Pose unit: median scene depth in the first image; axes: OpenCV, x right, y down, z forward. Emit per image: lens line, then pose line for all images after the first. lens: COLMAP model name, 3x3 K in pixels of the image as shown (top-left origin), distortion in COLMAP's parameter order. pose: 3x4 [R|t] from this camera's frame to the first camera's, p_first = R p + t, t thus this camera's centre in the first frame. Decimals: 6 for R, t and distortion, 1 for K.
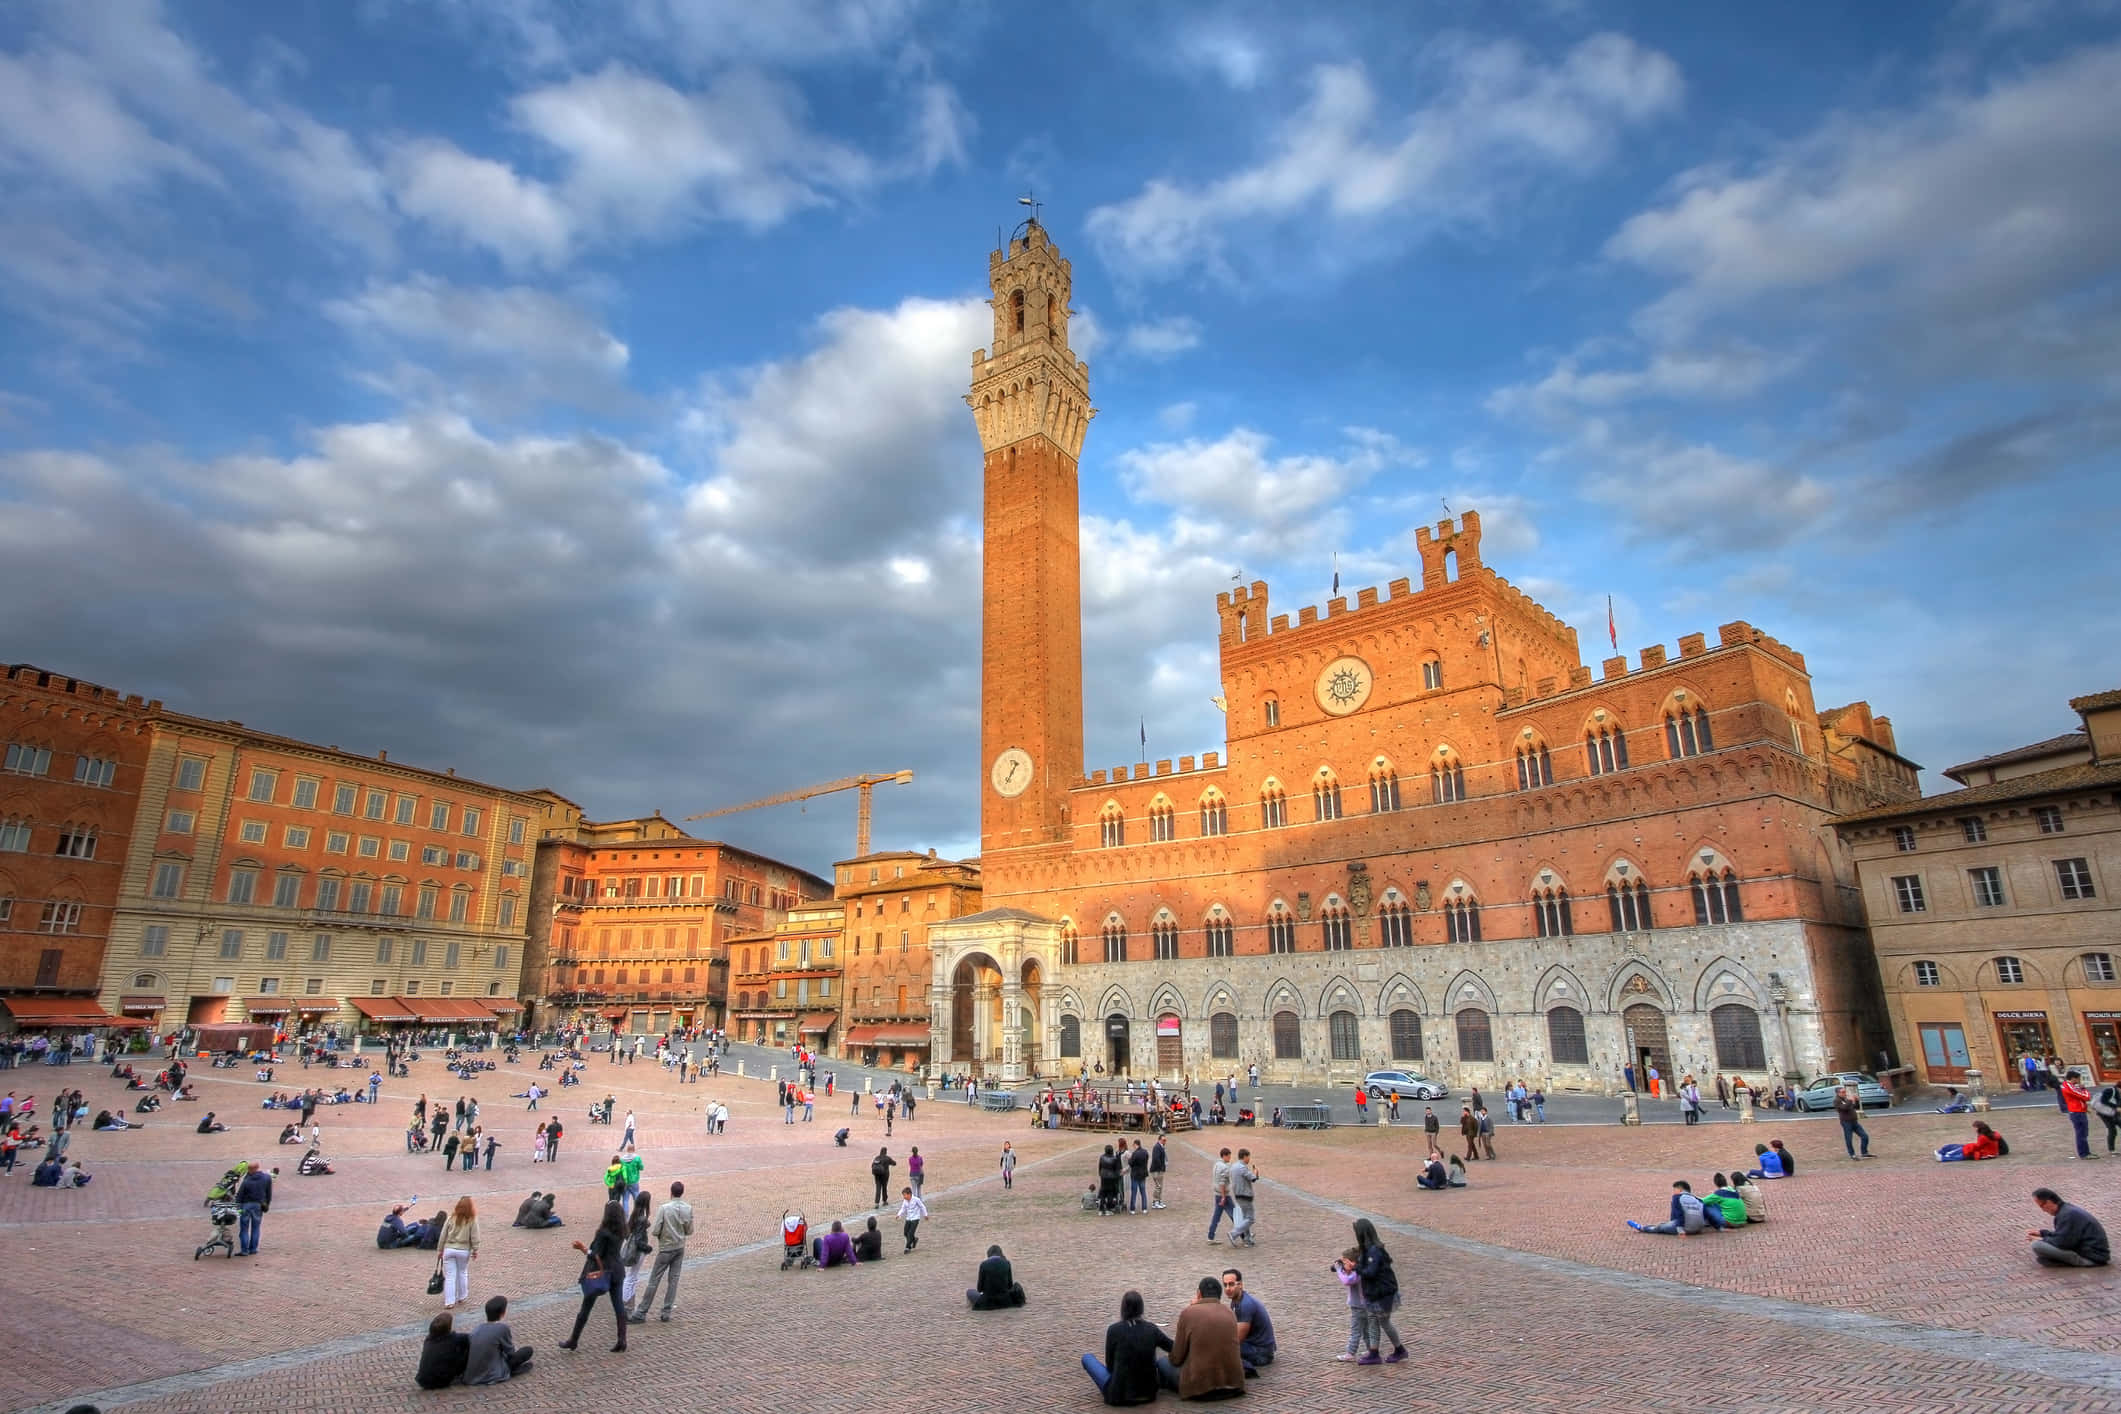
lens RADIAL K [[993.9, 0, 1053.4], [0, 993.9, 780.6], [0, 0, 1]] dist [-0.014486, 0.000083]
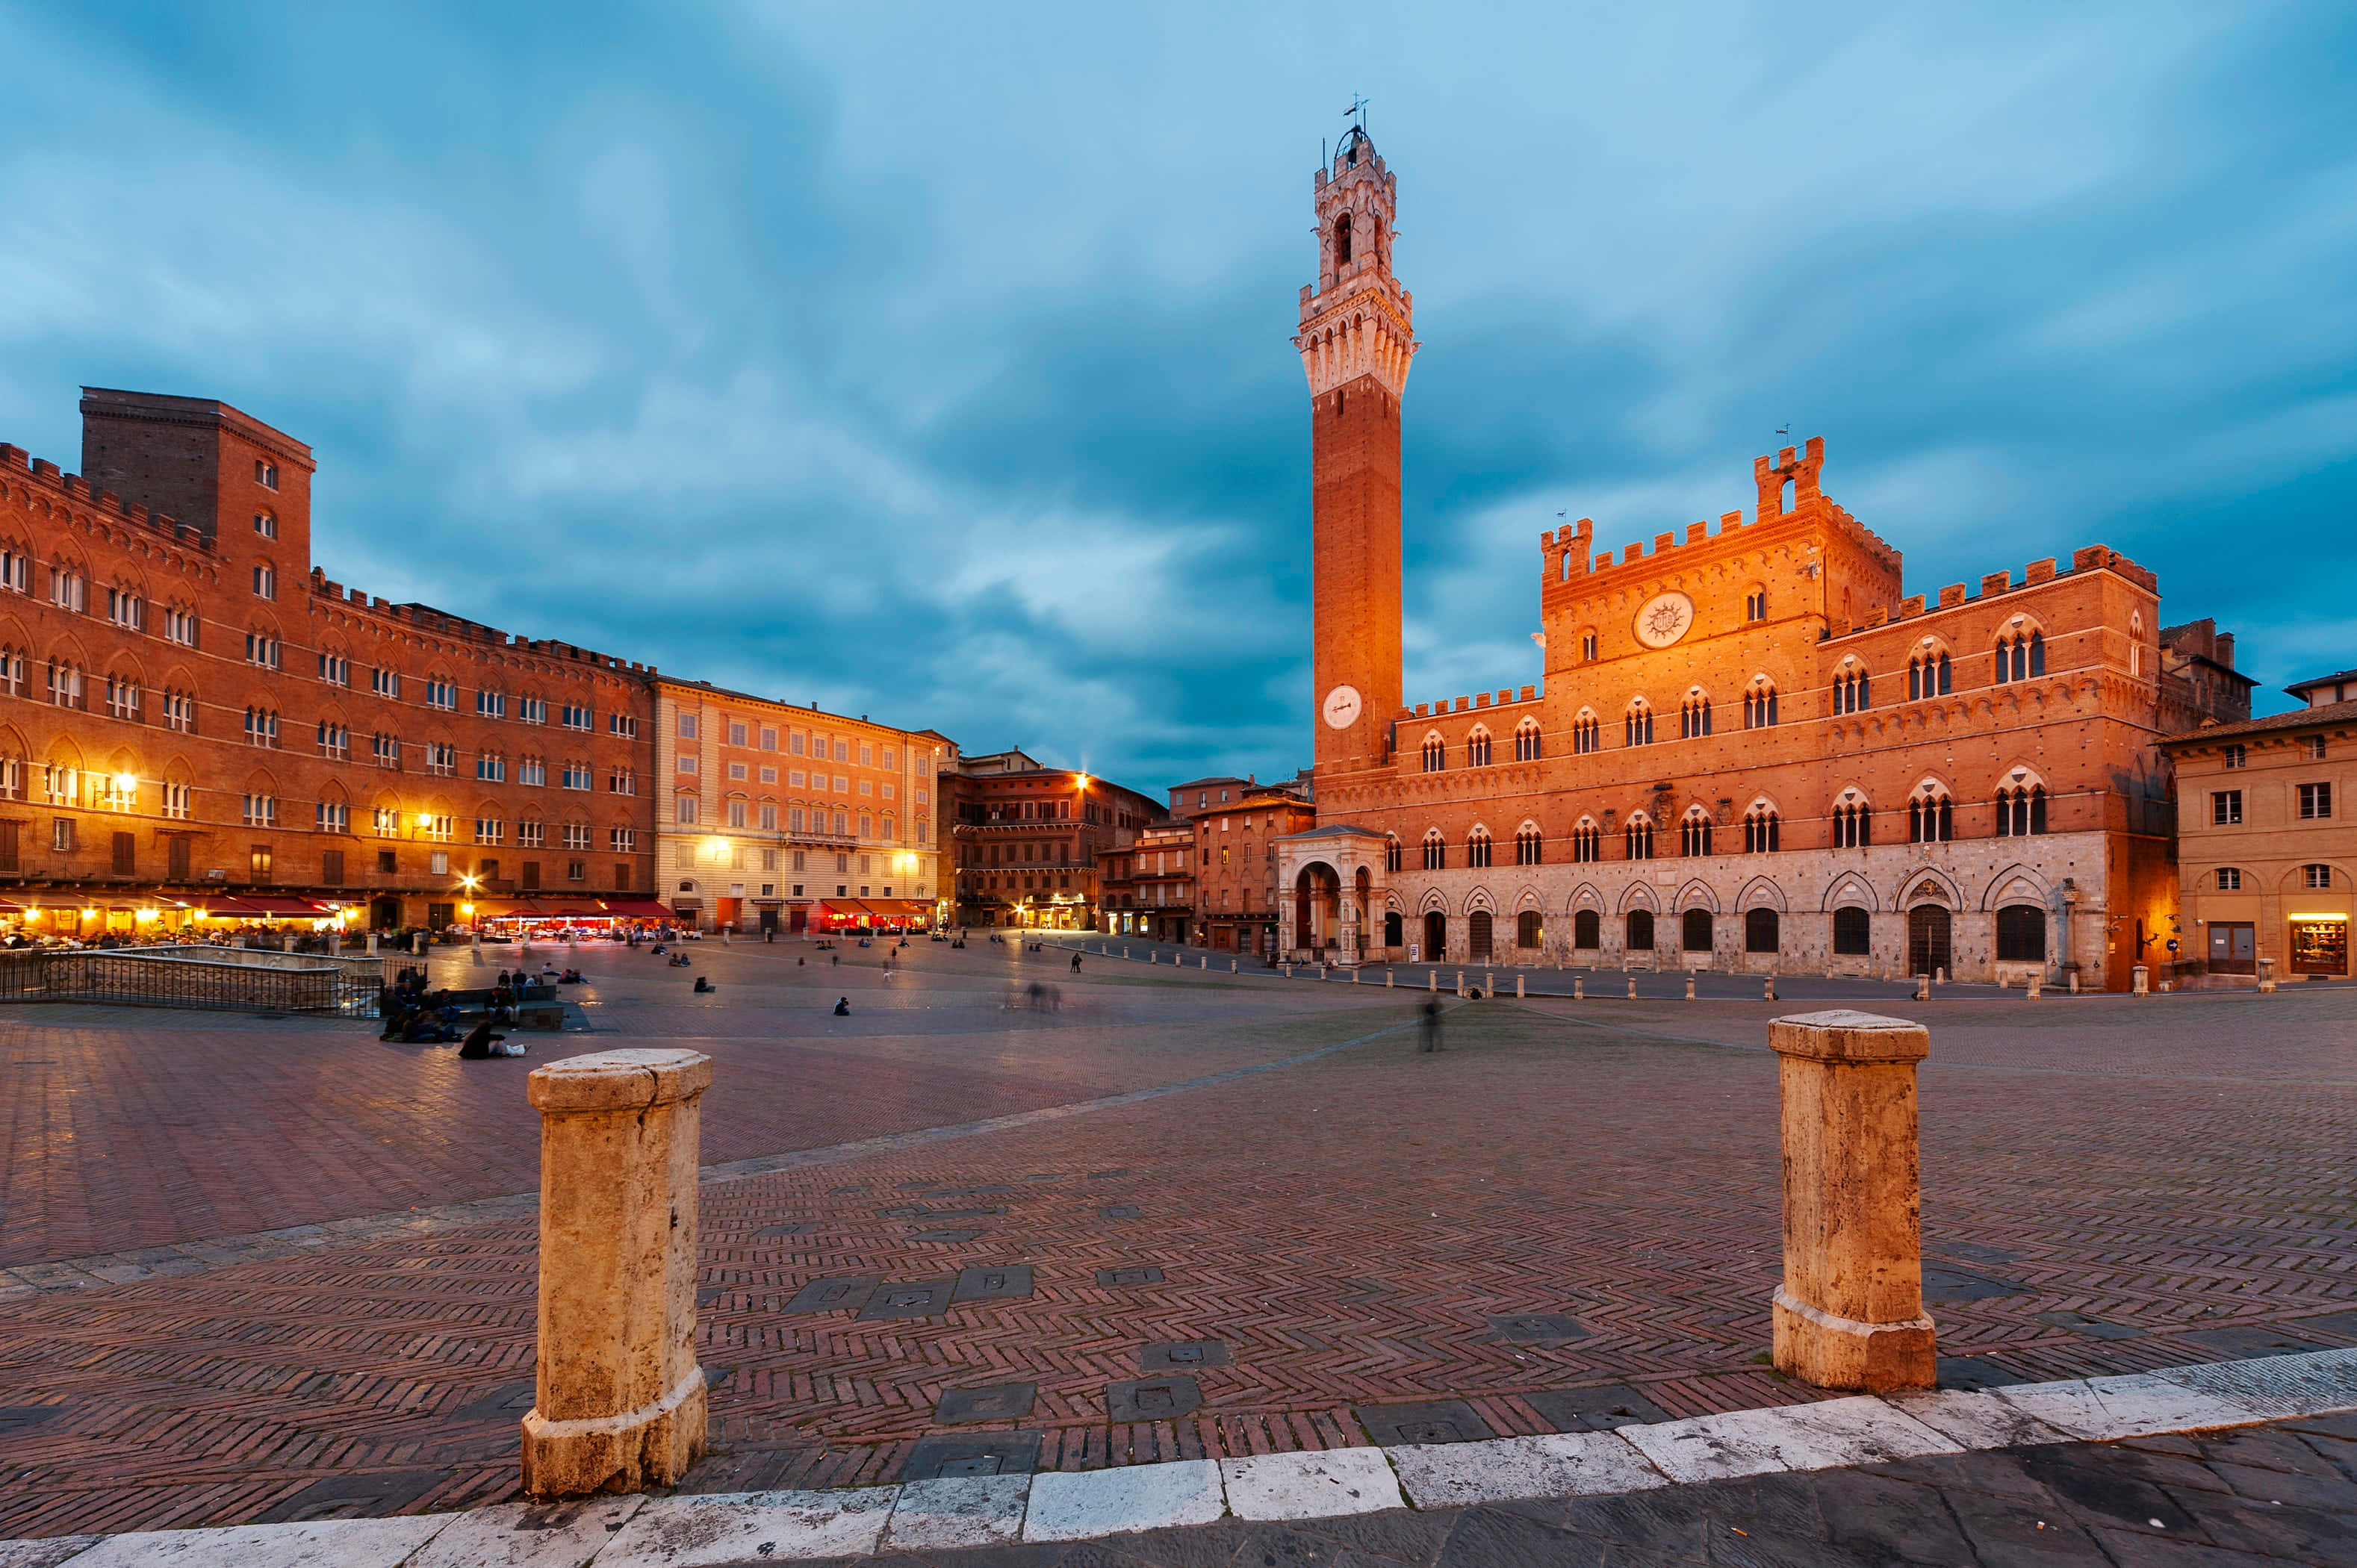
lens RADIAL K [[876.5, 0, 1200.5], [0, 876.5, 922.4], [0, 0, 1]] dist [-0.004098, -0.000146]
pose [[0.991710, 0.005803, -0.128368, -0.093744], [0.024731, 0.971684, 0.234987, -0.011409], [0.126097, -0.236214, 0.963485, -0.075010]]
